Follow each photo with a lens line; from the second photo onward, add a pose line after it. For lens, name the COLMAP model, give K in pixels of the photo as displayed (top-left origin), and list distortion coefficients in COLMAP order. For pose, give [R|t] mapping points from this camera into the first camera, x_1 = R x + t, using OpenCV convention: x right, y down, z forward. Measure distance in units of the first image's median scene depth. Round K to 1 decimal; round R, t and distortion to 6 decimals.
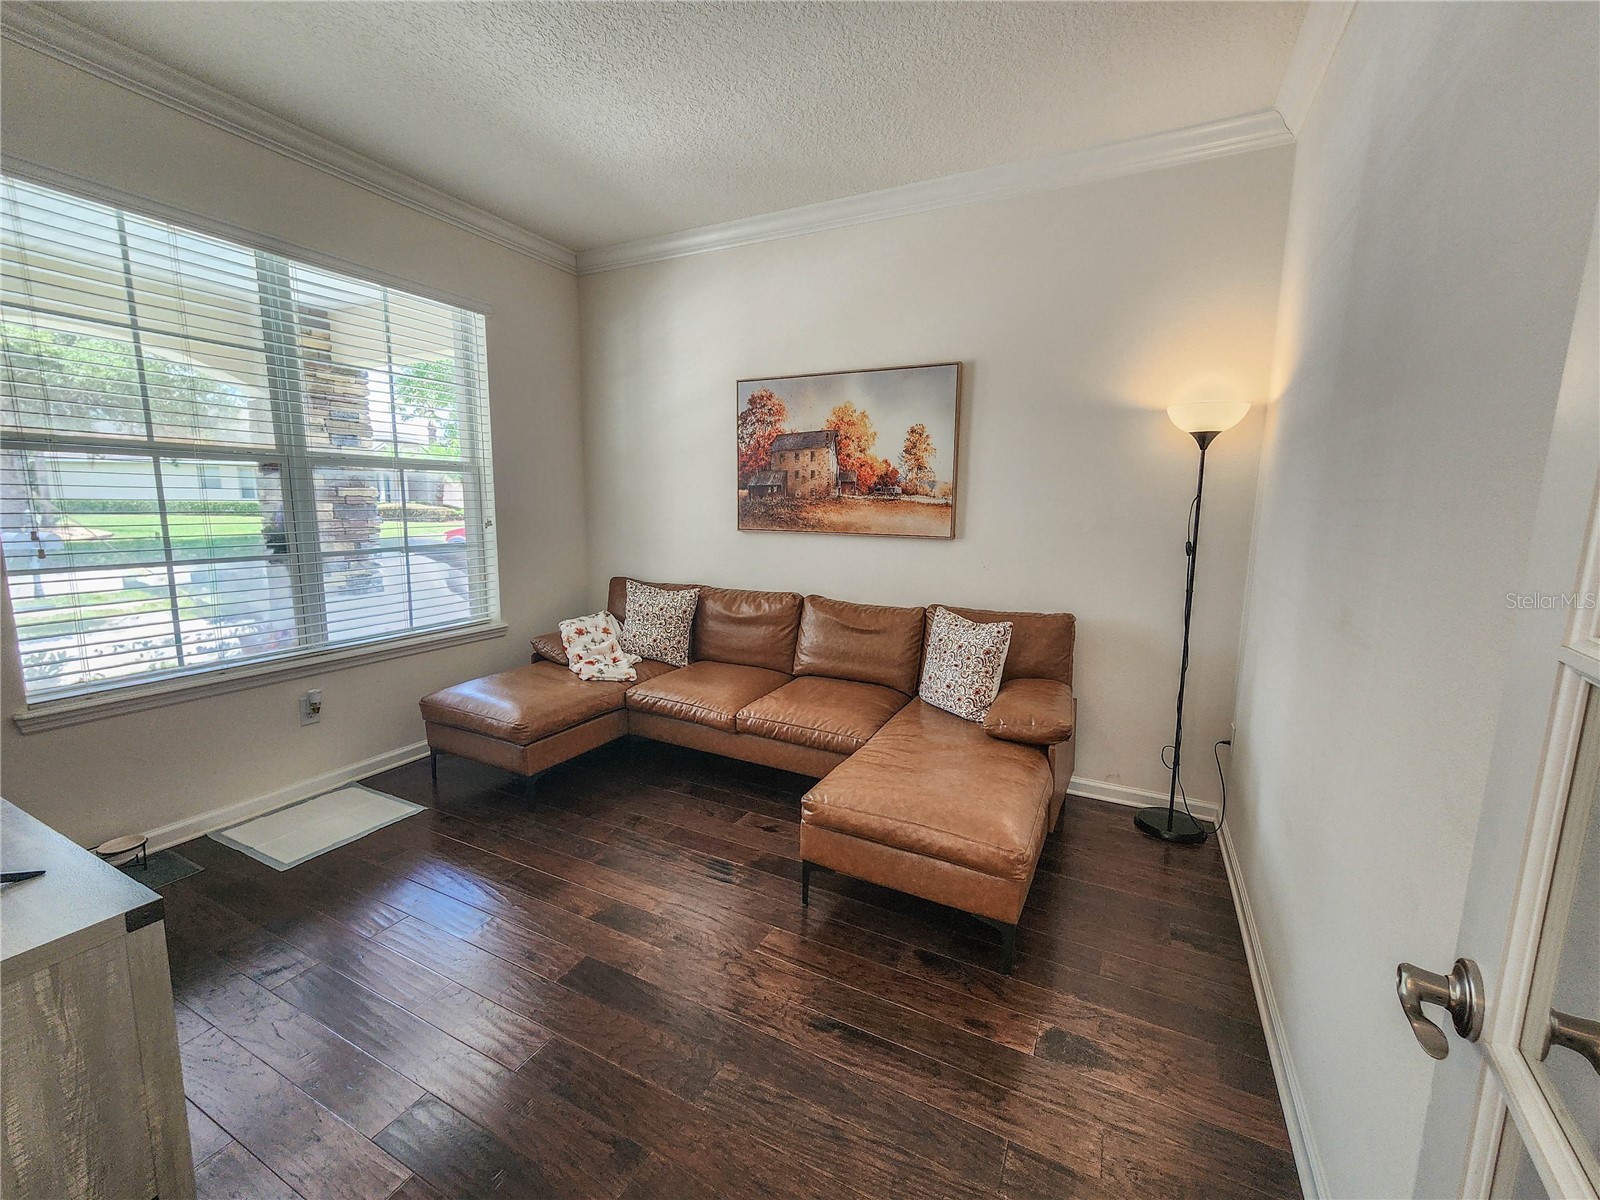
lens RADIAL K [[659.5, 0, 800.0], [0, 659.5, 595.2], [0, 0, 1]] dist [0.006776, 0.000224]
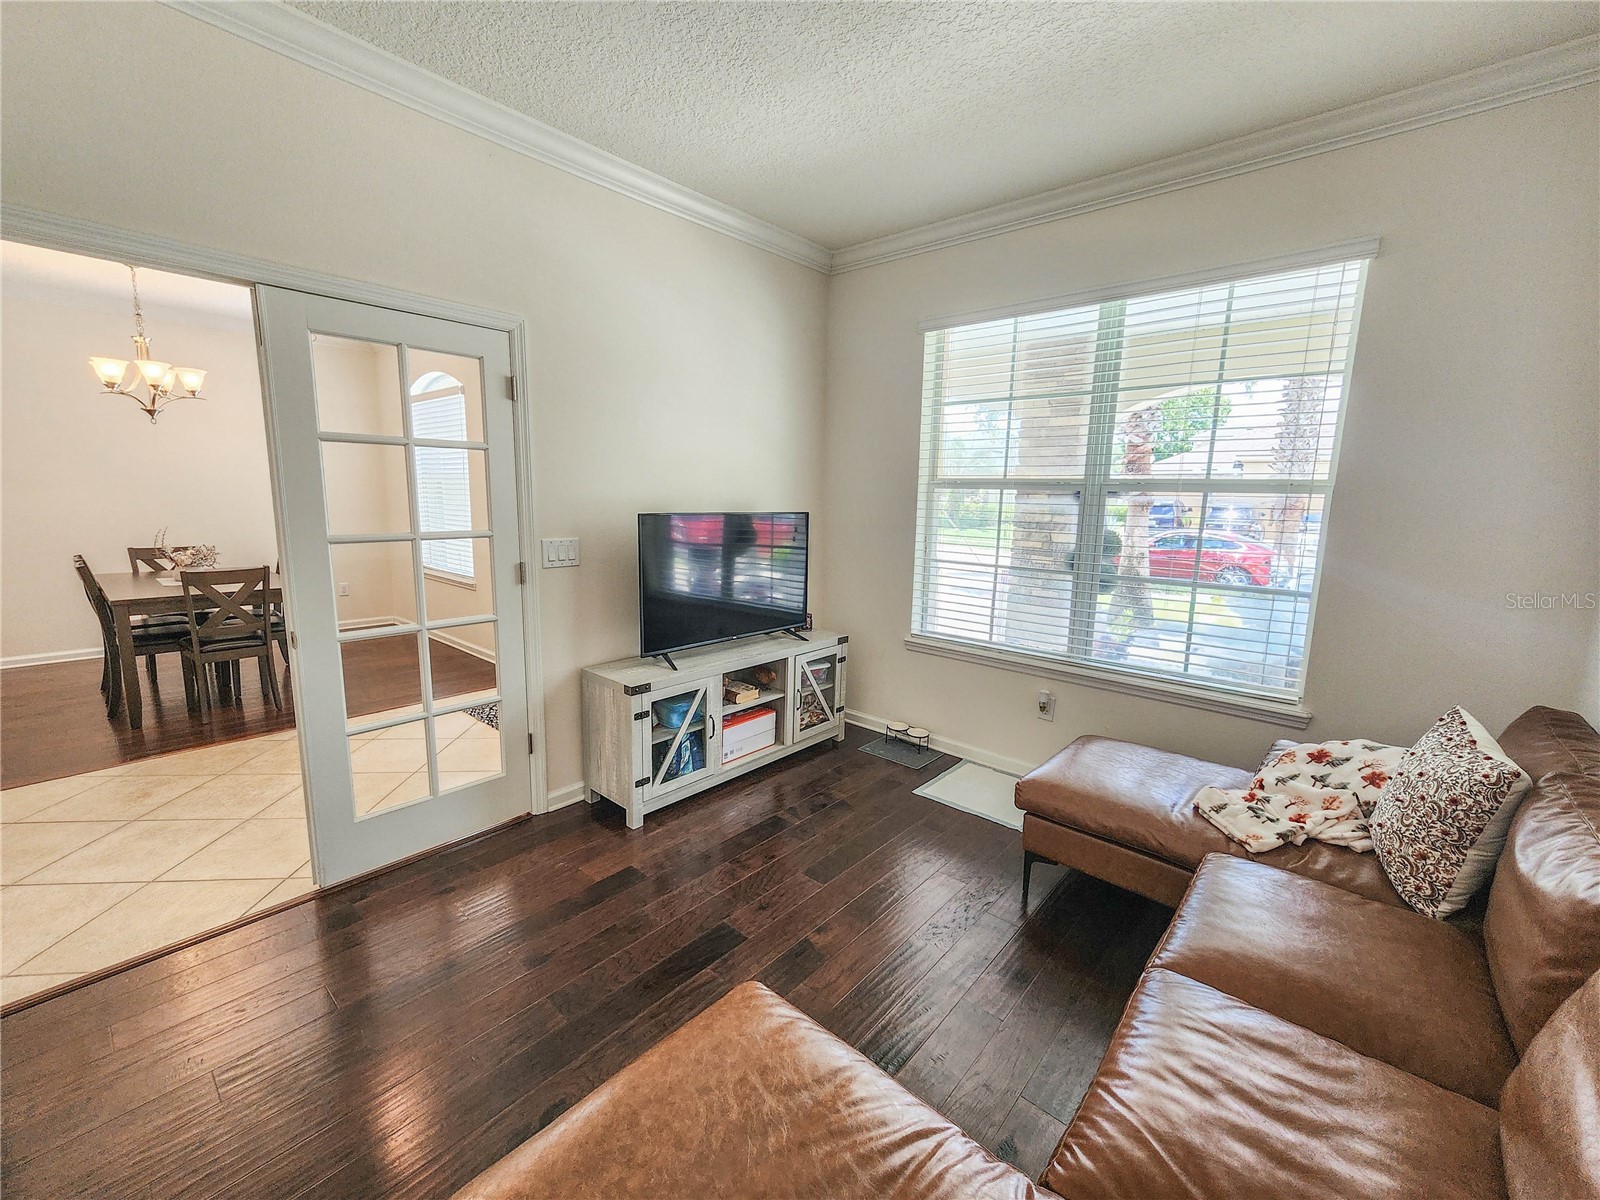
lens RADIAL K [[643.8, 0, 806.9], [0, 643.8, 605.8], [0, 0, 1]] dist [0.000545, -0.000032]
pose [[-0.242129, 0.130982, -0.961362, 0.402796], [-0.178521, 0.967915, 0.176837, -0.120814], [0.953679, 0.214441, -0.210977, 0.825589]]
